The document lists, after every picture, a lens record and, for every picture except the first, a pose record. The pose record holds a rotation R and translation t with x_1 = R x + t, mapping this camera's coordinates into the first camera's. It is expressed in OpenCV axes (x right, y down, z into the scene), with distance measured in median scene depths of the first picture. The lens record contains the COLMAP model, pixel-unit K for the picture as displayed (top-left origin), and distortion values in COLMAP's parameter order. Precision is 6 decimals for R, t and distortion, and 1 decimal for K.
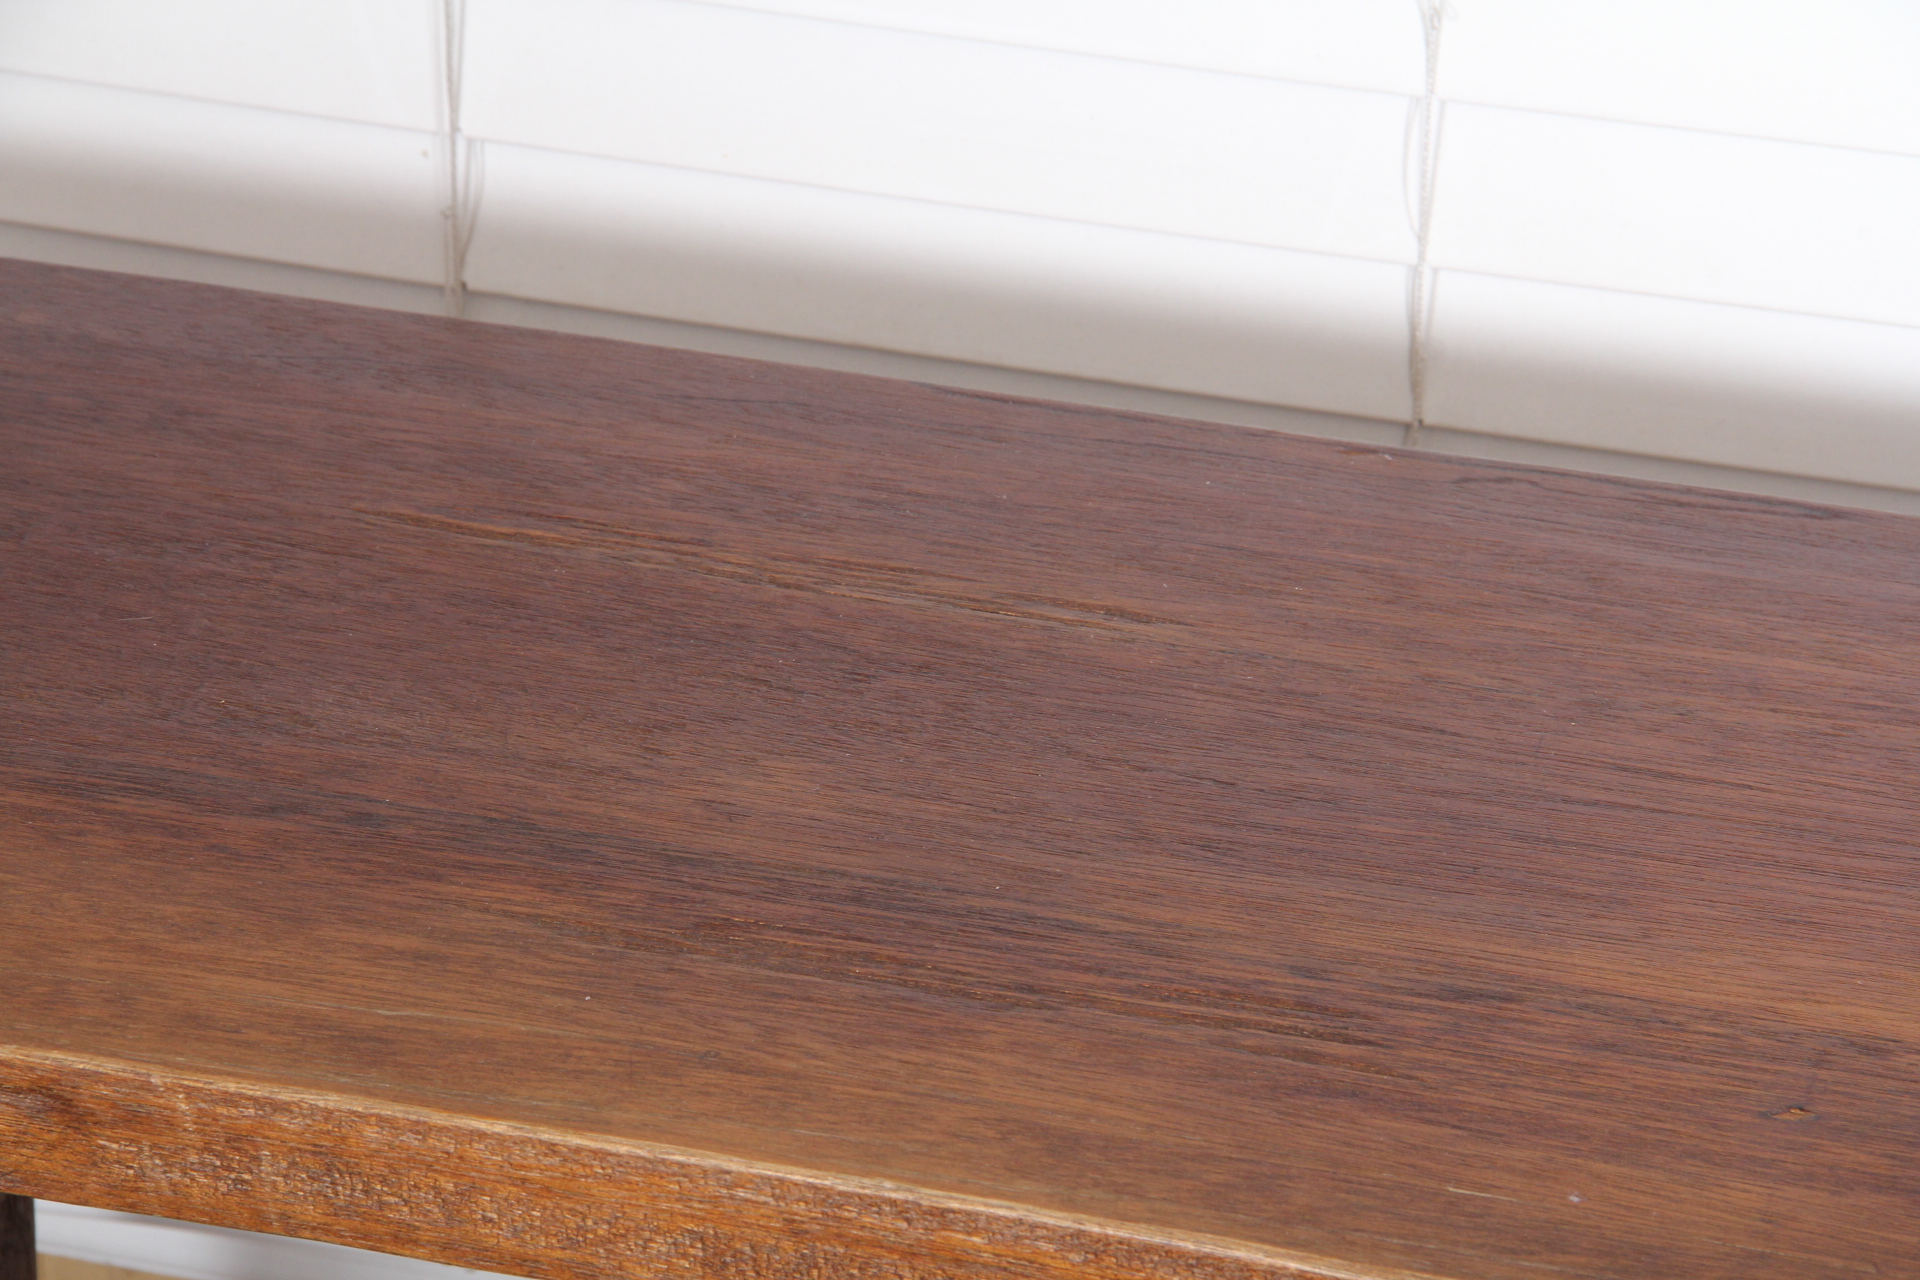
lens RADIAL K [[7796.1, 0, 959.6], [0, 7796.1, 639.9], [0, 0, 1]] dist [0.961959, 0.000000]
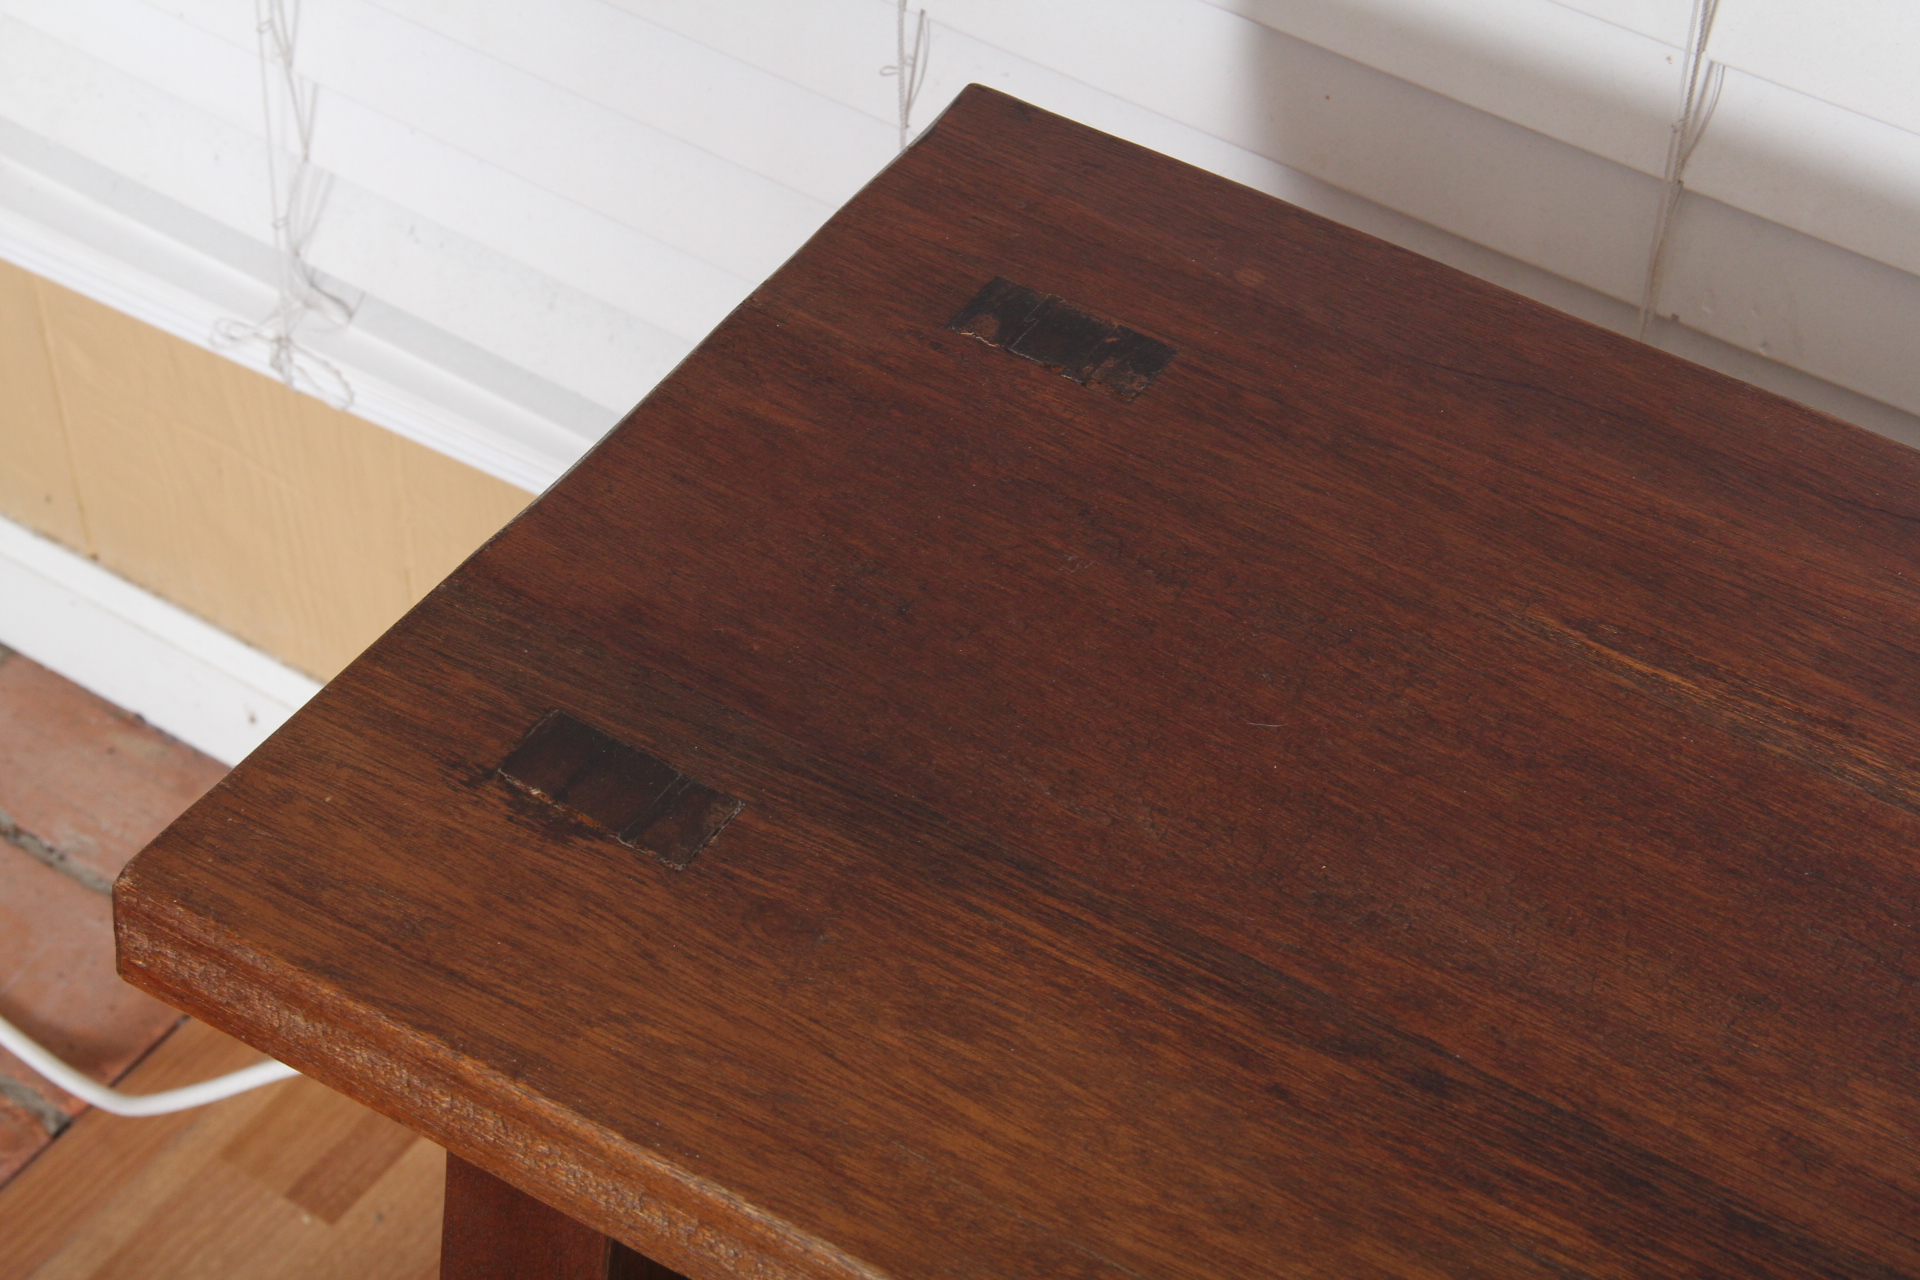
lens RADIAL K [[4659.3, 0, 960.1], [0, 4659.3, 639.8], [0, 0, 1]] dist [0.366959, 0.000000]
pose [[0.964166, 0.197513, -0.177120, -0.039054], [-0.138792, 0.944507, 0.297730, -0.196720], [0.226097, -0.262478, 0.938075, 0.444067]]
